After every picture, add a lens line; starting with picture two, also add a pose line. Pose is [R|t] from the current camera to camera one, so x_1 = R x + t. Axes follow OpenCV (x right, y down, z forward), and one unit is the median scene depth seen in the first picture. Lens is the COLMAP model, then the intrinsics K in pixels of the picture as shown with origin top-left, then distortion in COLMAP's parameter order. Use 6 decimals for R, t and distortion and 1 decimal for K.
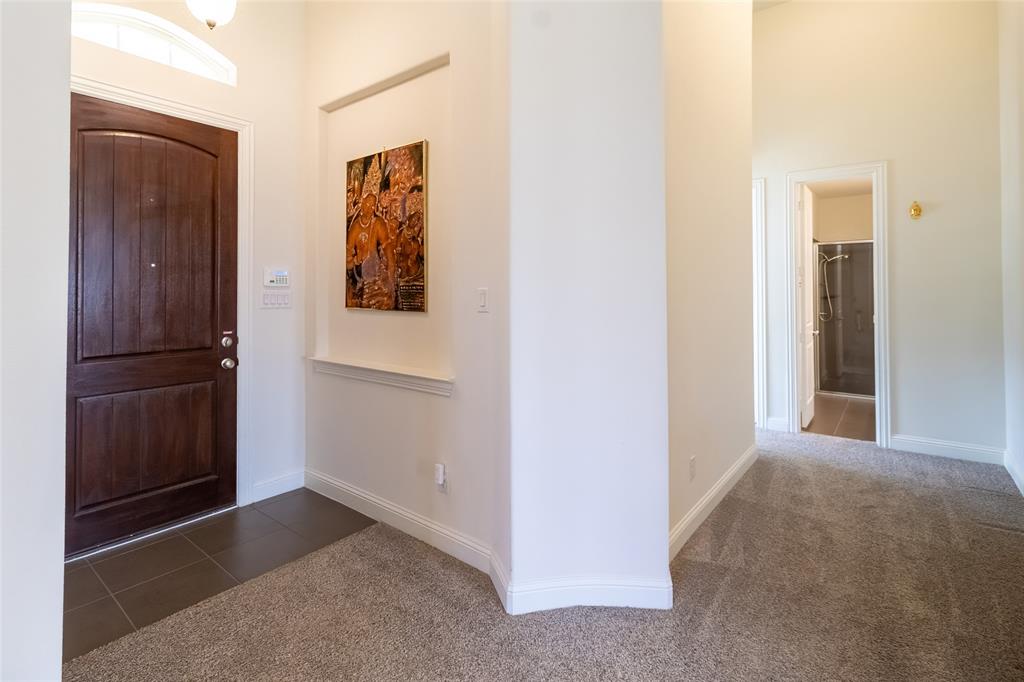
lens RADIAL K [[479.7, 0, 508.7], [0, 479.7, 278.9], [0, 0, 1]] dist [-0.000228, 0.000128]
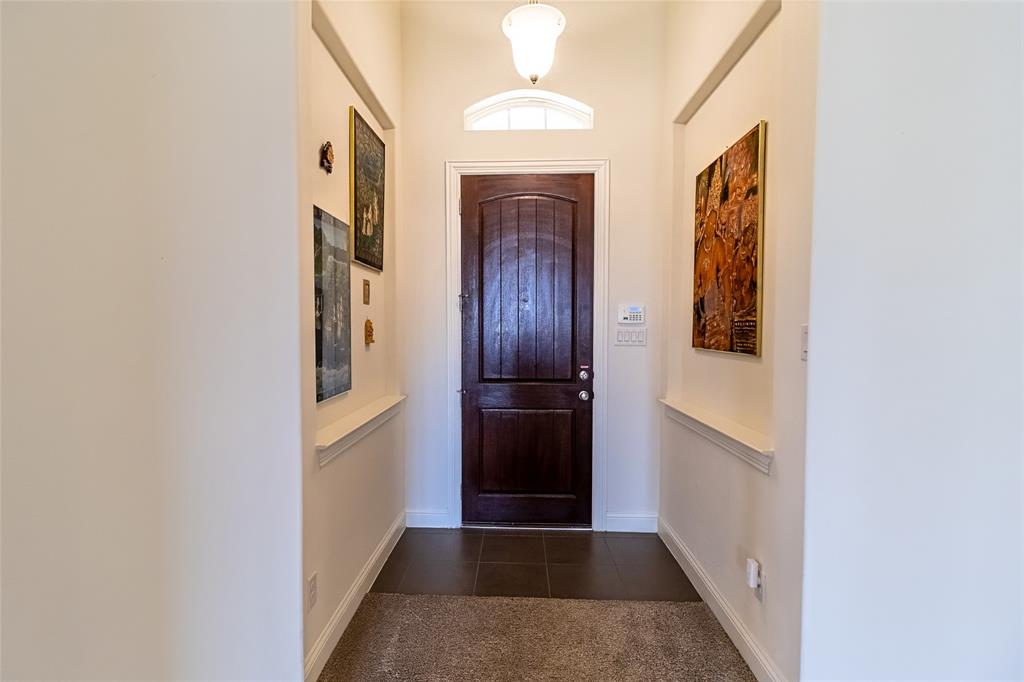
lens RADIAL K [[505.1, 0, 541.2], [0, 505.1, 346.3], [0, 0, 1]] dist [0.001836, 0.000974]
pose [[0.590477, 0.030955, -0.806460, 0.254119], [0.019598, 0.998420, 0.052673, 0.005039], [0.806816, -0.046907, 0.588938, 0.255522]]
